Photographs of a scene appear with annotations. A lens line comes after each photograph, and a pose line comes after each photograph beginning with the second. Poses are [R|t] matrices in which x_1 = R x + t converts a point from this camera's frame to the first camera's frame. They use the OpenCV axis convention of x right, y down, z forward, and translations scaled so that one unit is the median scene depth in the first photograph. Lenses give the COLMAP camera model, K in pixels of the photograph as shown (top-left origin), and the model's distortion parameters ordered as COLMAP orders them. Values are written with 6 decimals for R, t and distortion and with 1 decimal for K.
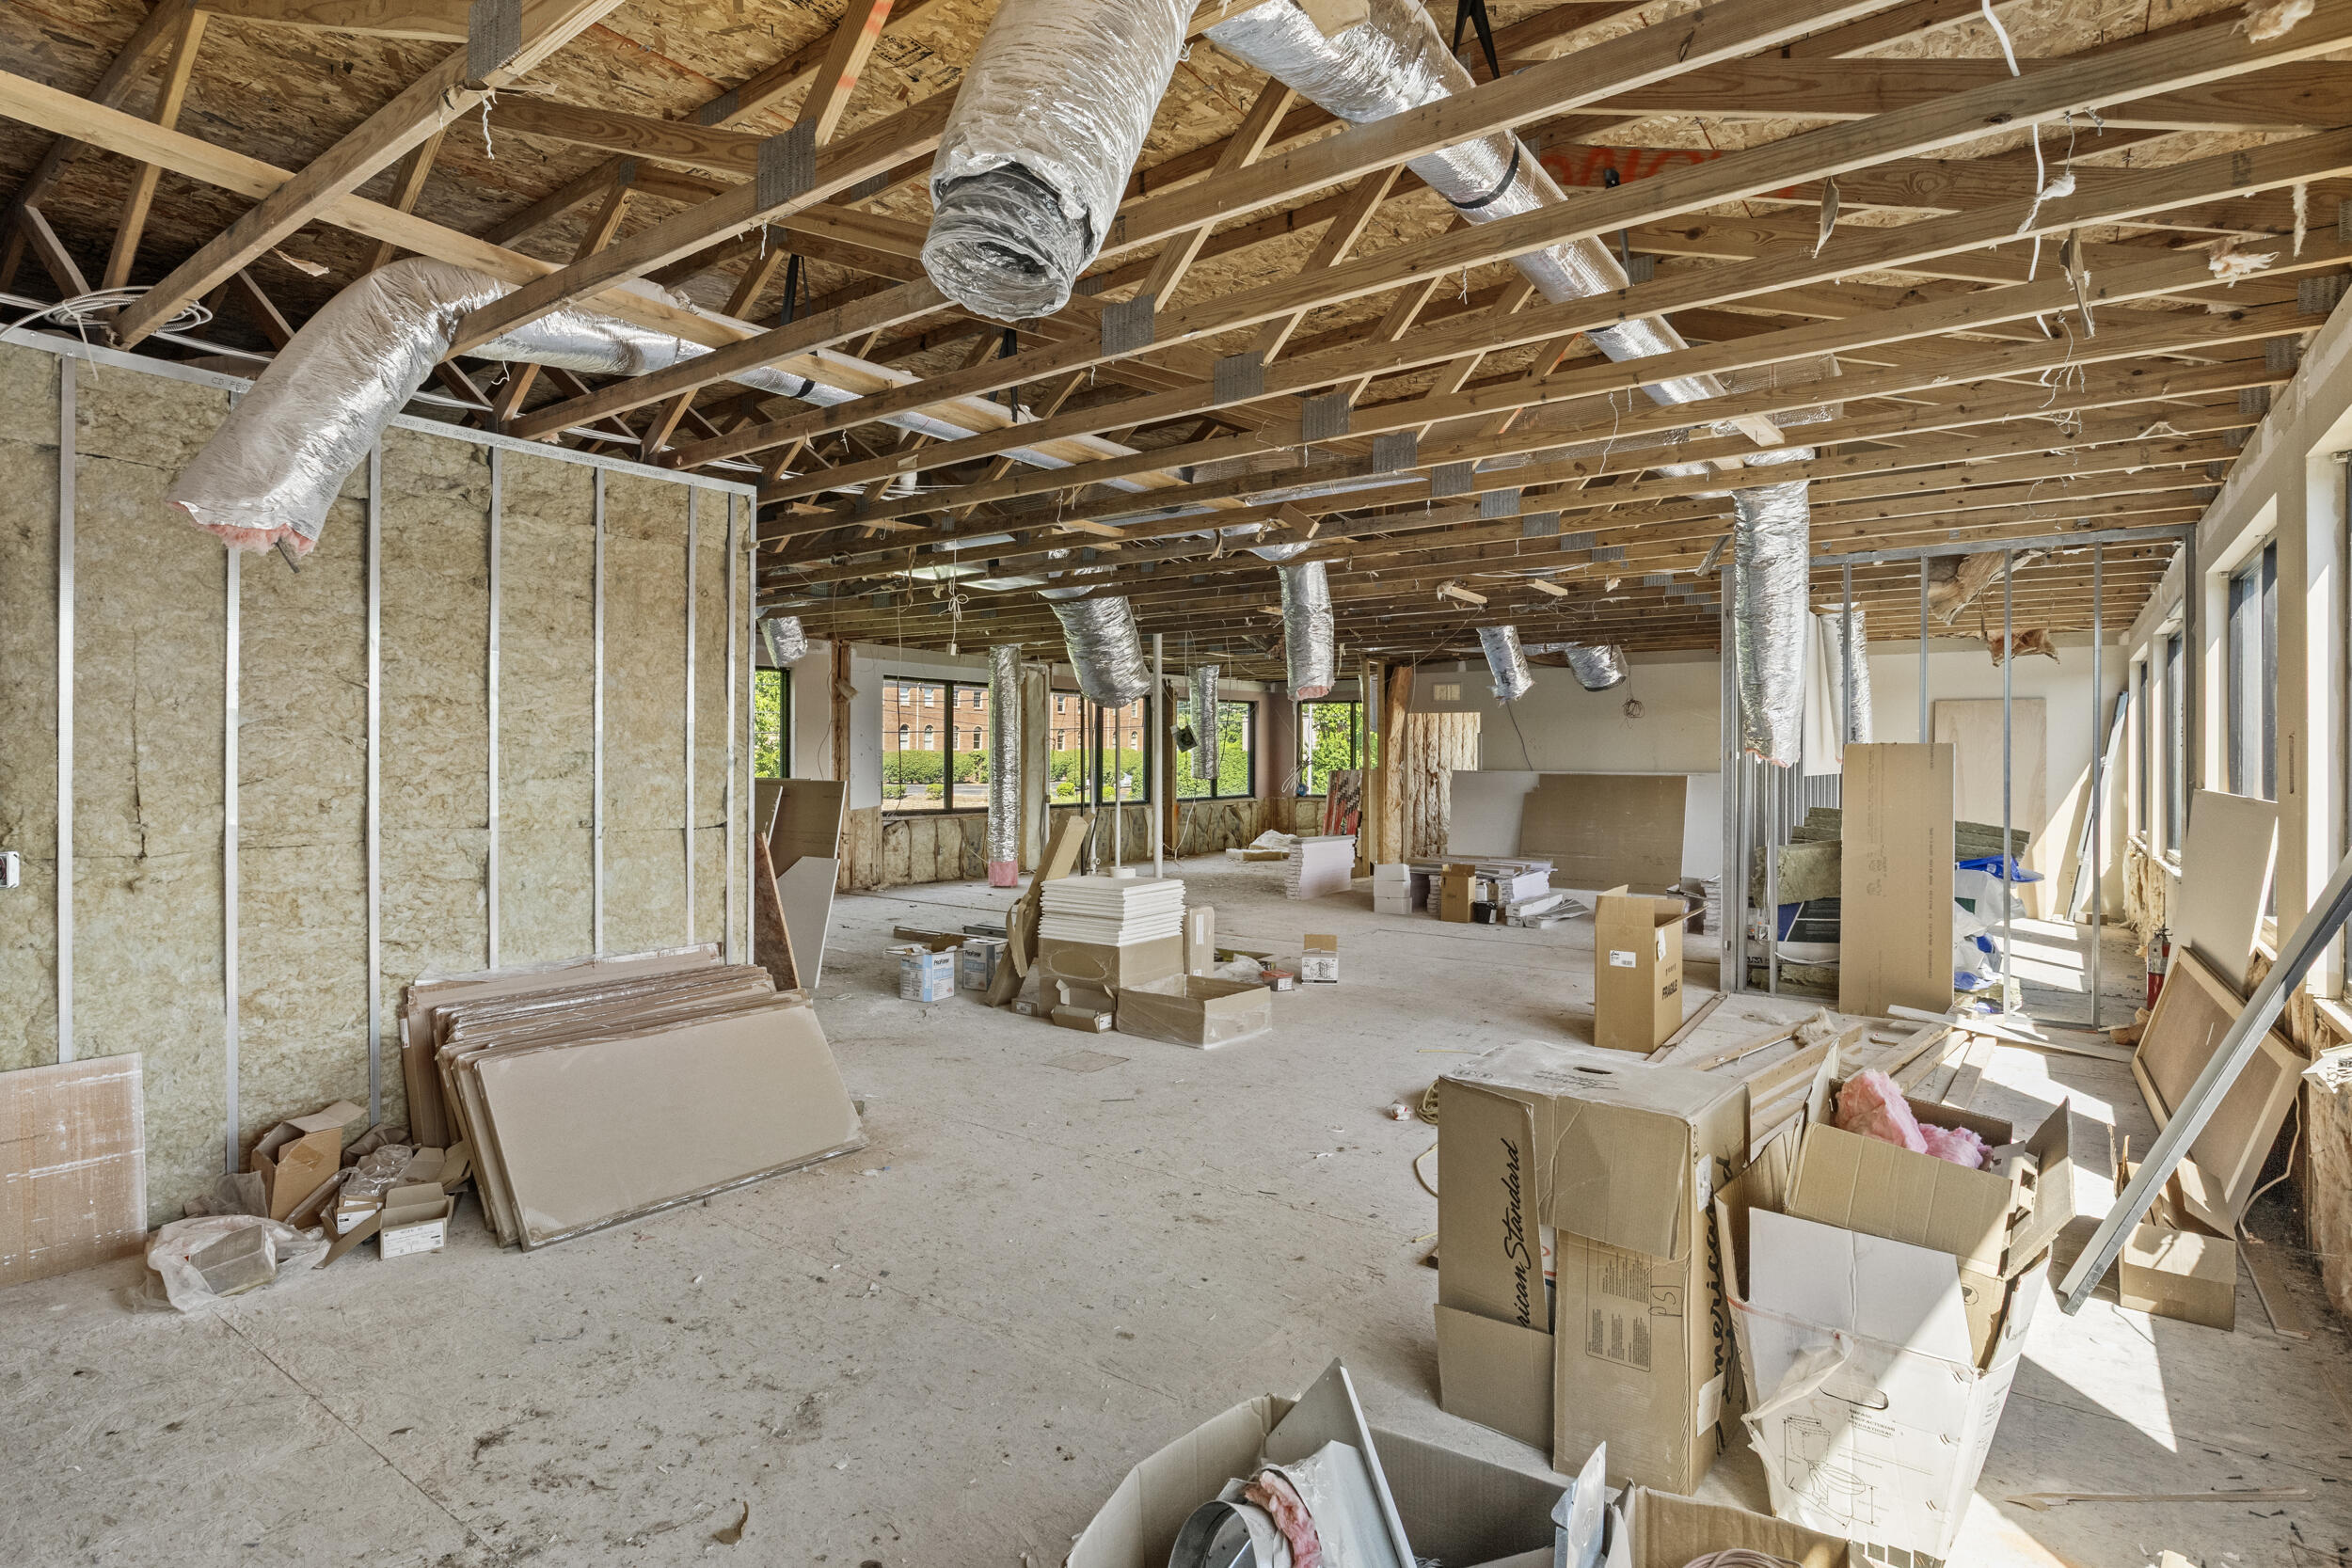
lens RADIAL K [[1176.8, 0, 1174.9], [0, 1176.8, 740.6], [0, 0, 1]] dist [-0.003105, -0.000610]
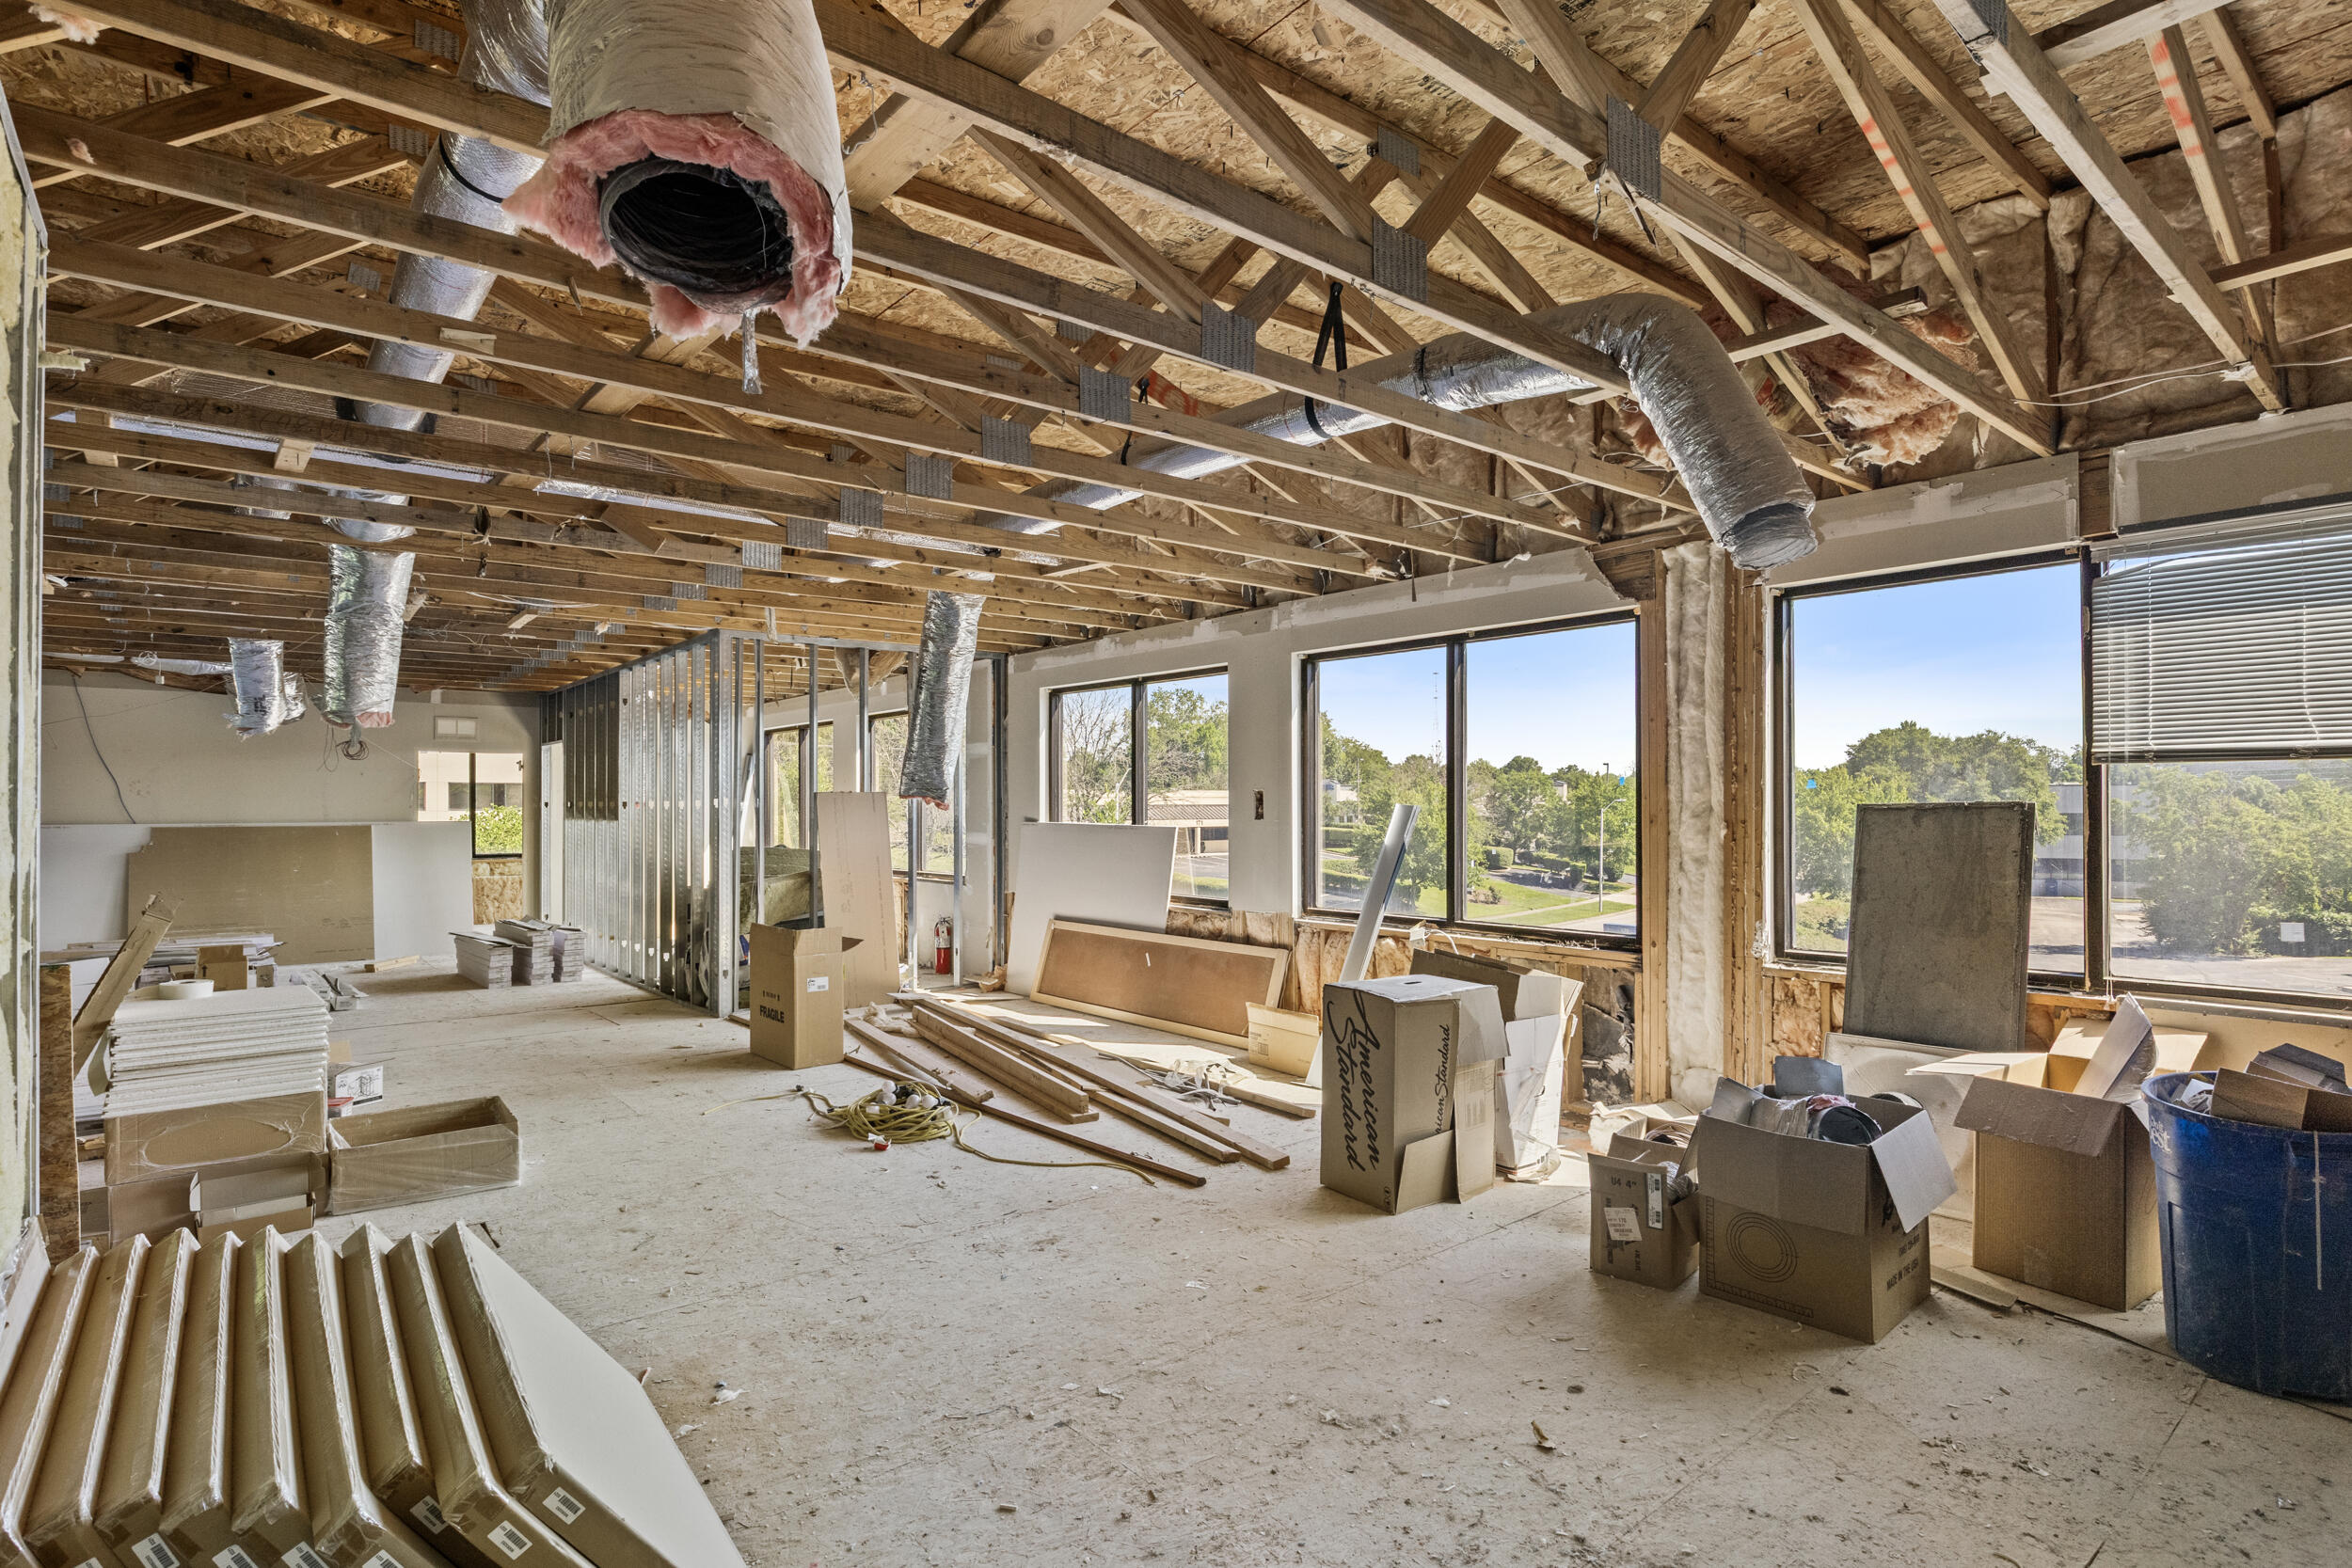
lens RADIAL K [[1160.8, 0, 1176.0], [0, 1160.8, 784.0], [0, 0, 1]] dist [-0.000727, 0.000000]
pose [[0.258394, 0.011524, 0.965971, -0.750831], [-0.008830, 0.999915, -0.009568, 0.004410], [-0.965999, -0.006057, 0.258474, 0.486942]]
